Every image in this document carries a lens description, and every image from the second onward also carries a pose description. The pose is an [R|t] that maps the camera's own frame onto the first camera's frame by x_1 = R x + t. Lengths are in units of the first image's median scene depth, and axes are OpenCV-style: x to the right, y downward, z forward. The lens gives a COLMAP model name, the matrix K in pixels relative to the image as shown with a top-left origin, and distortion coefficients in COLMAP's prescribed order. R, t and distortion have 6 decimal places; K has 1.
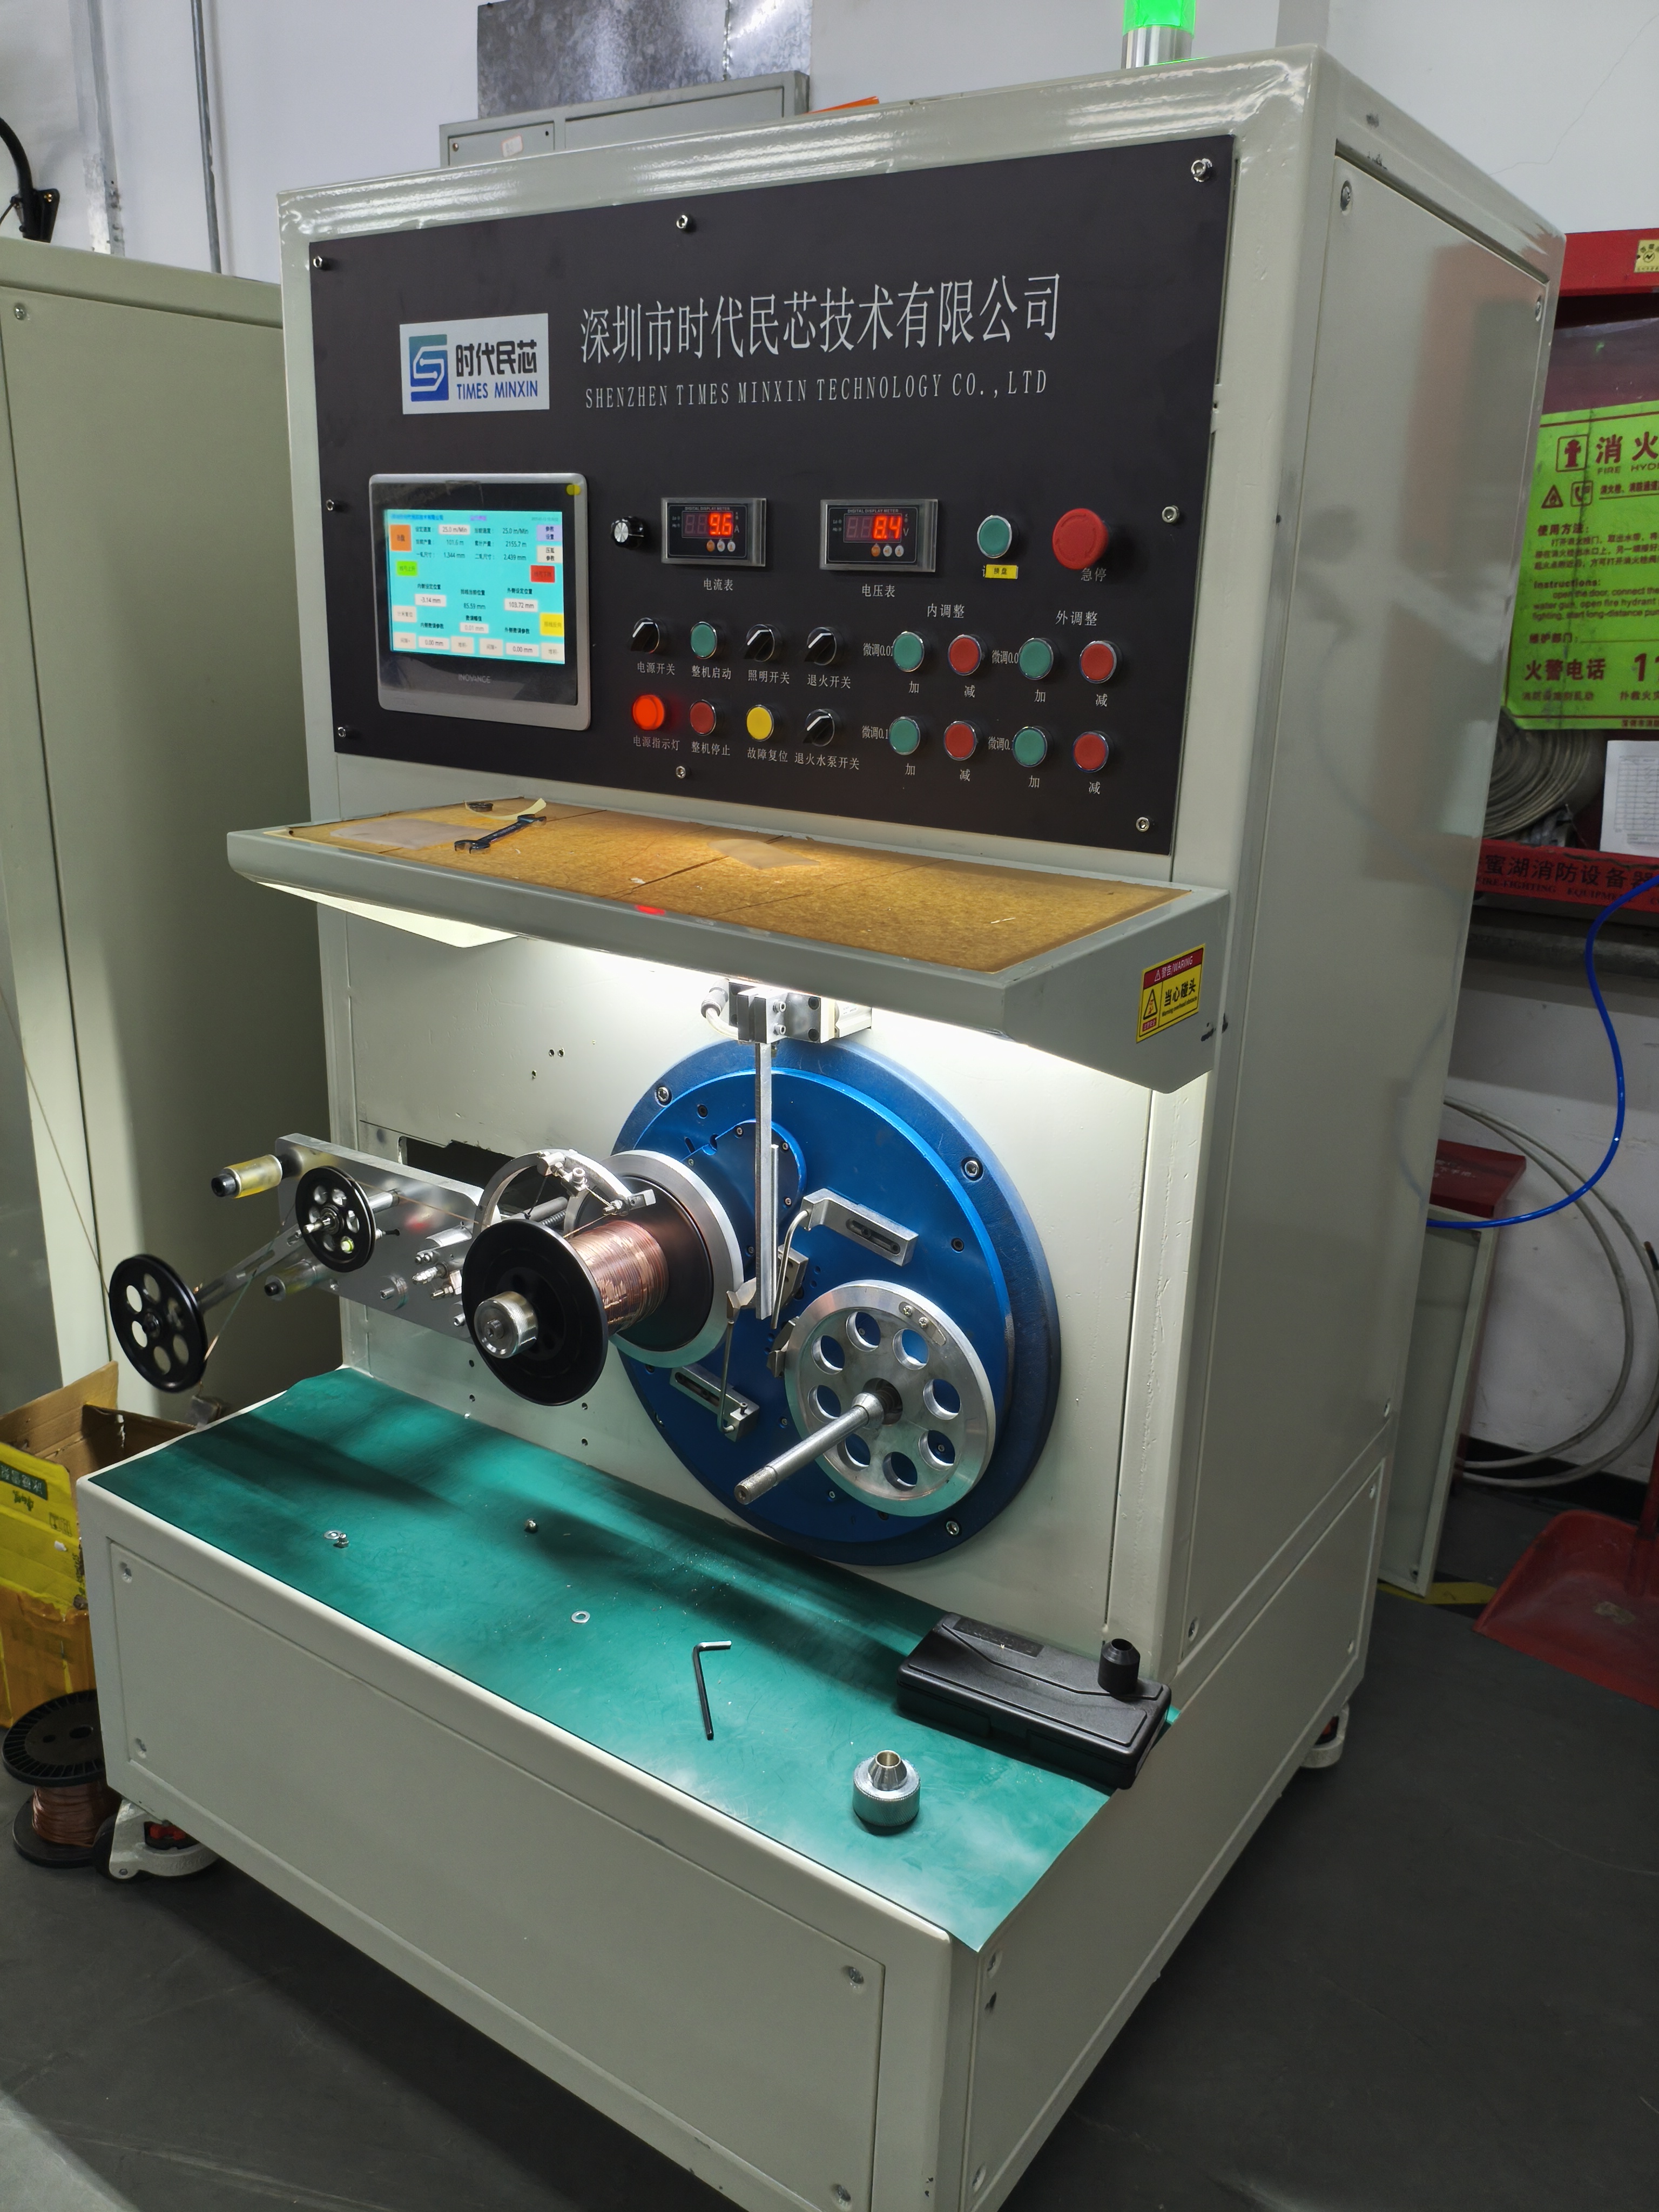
lens RADIAL K [[1699.4, 0, 832.0], [0, 1699.4, 1113.9], [0, 0, 1]] dist [-0.000512, 0.001262]
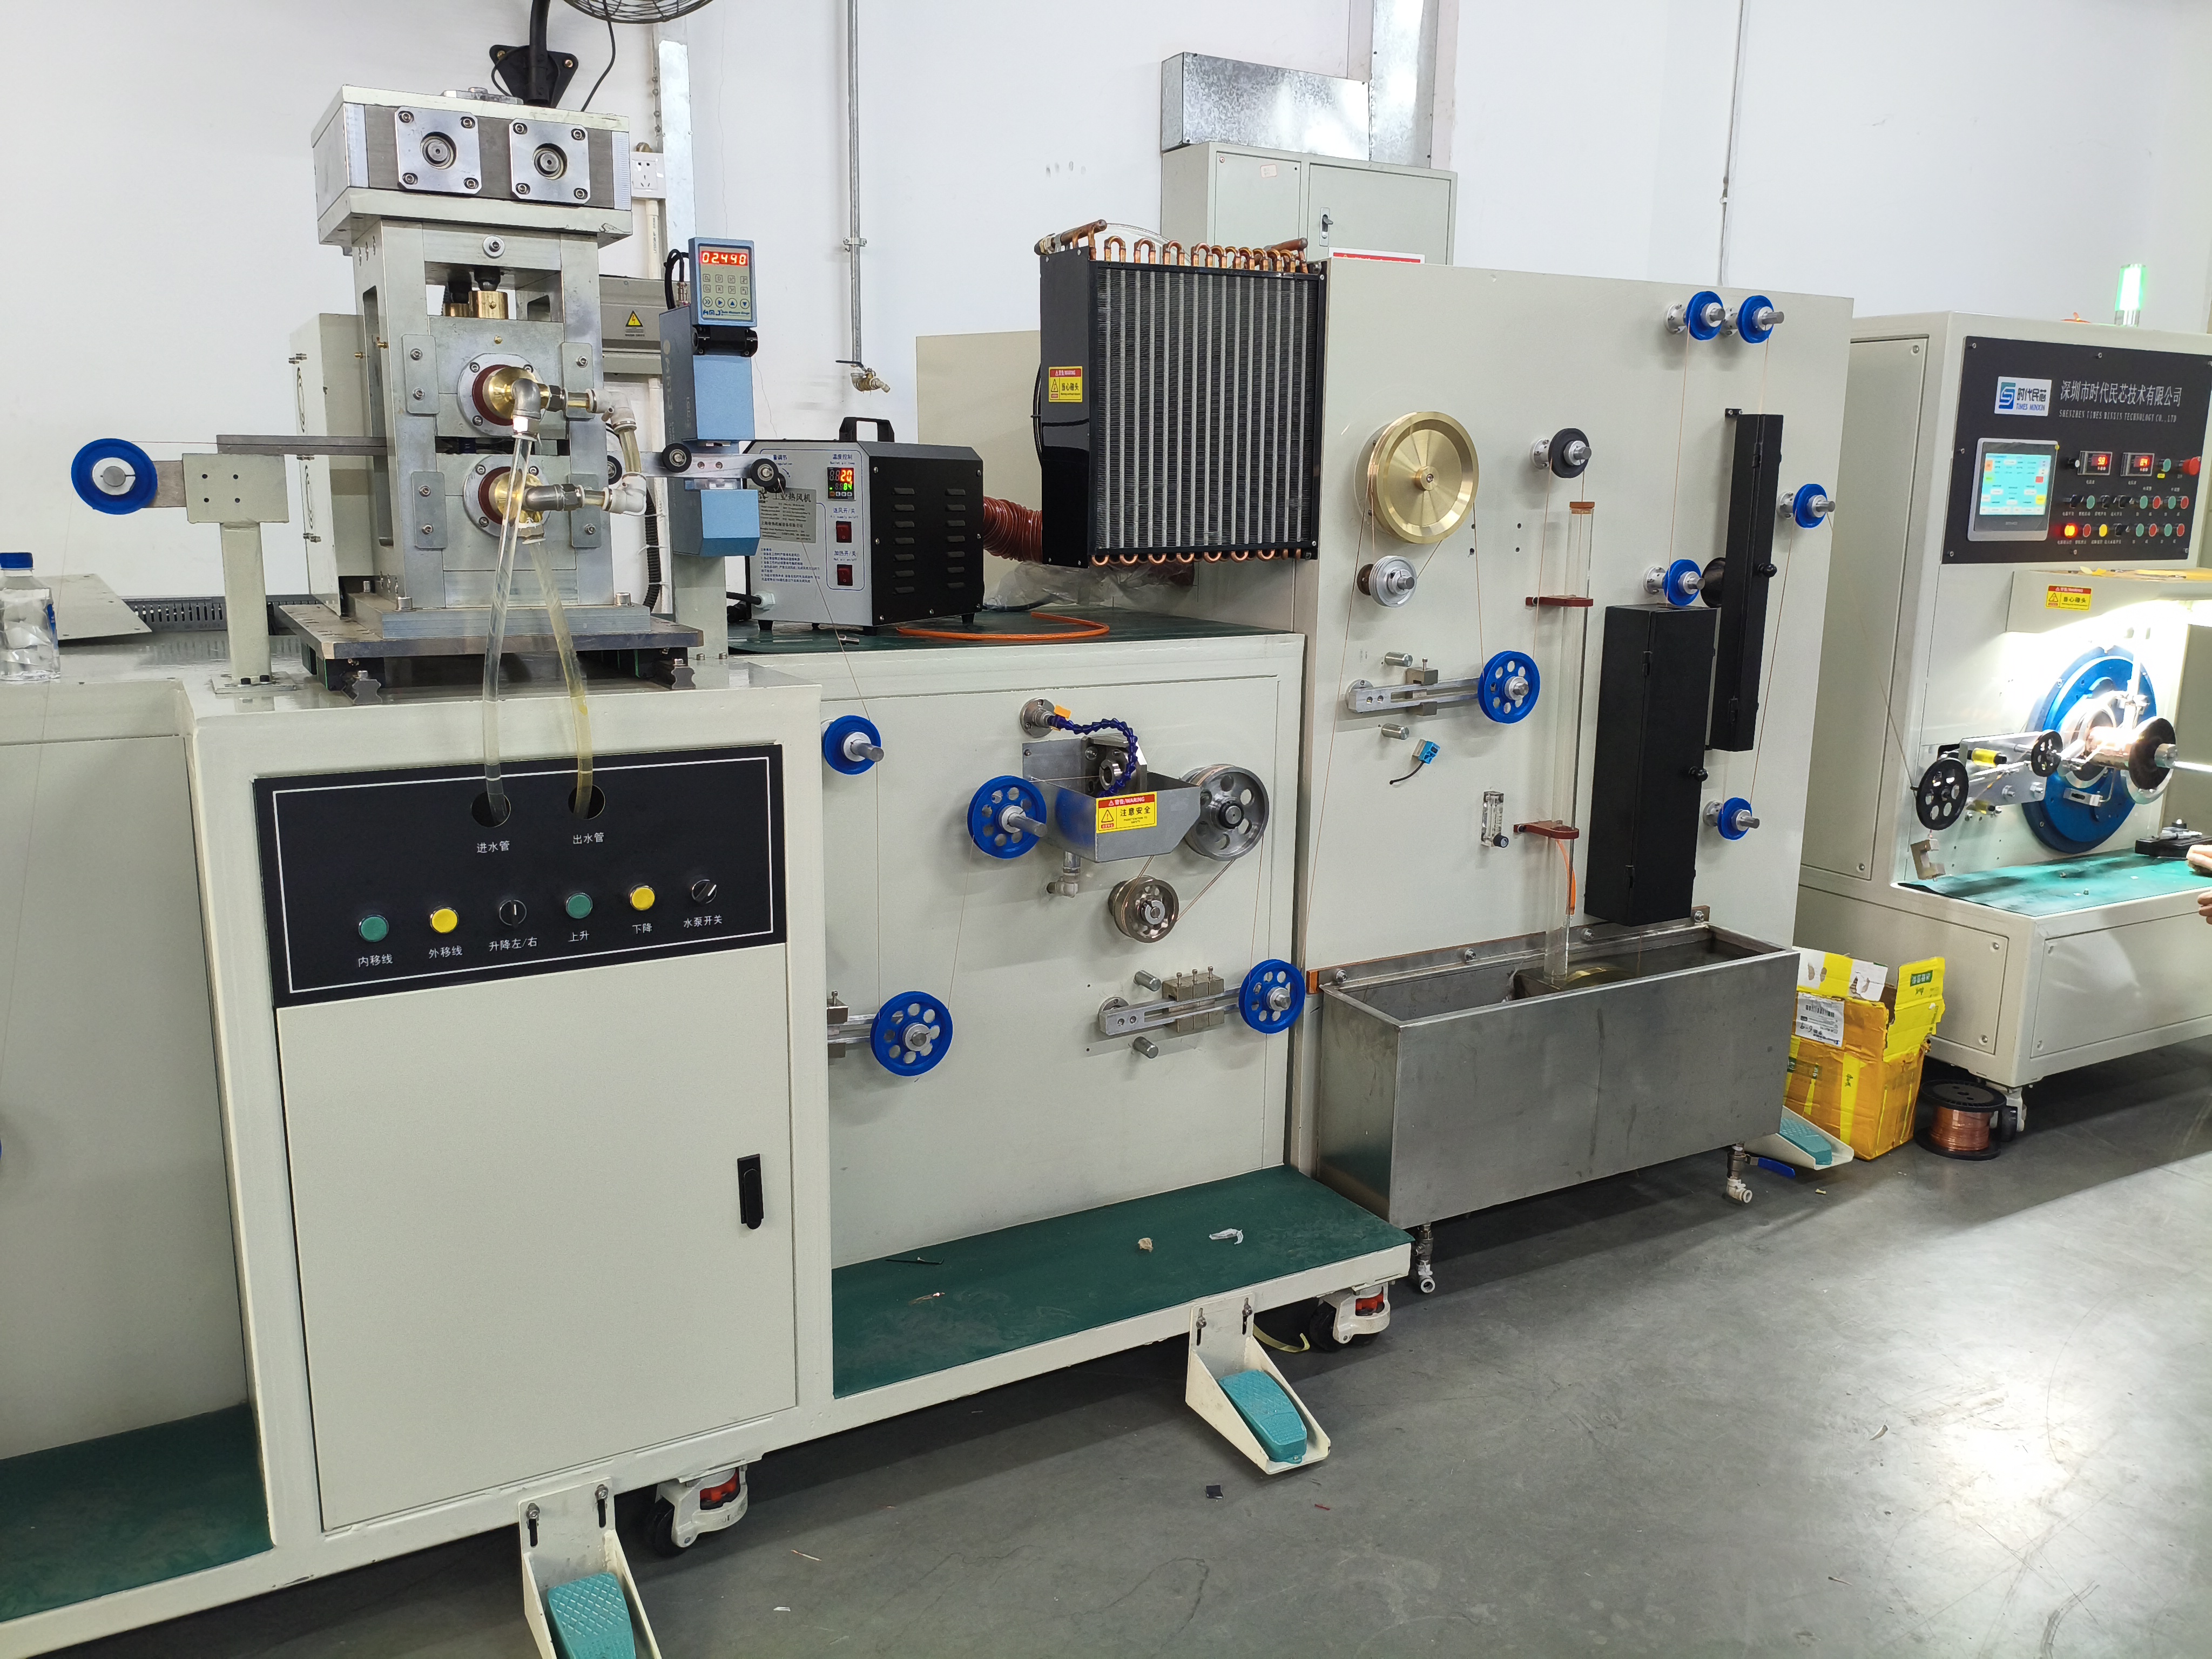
lens RADIAL K [[1699.4, 0, 1108.3], [0, 1699.4, 822.7], [0, 0, 1]] dist [-0.000512, 0.001262]
pose [[0.445289, -0.204390, 0.871747, -3.101754], [0.269997, 0.958930, 0.086916, -0.429941], [-0.853709, 0.196666, 0.482185, 1.088986]]
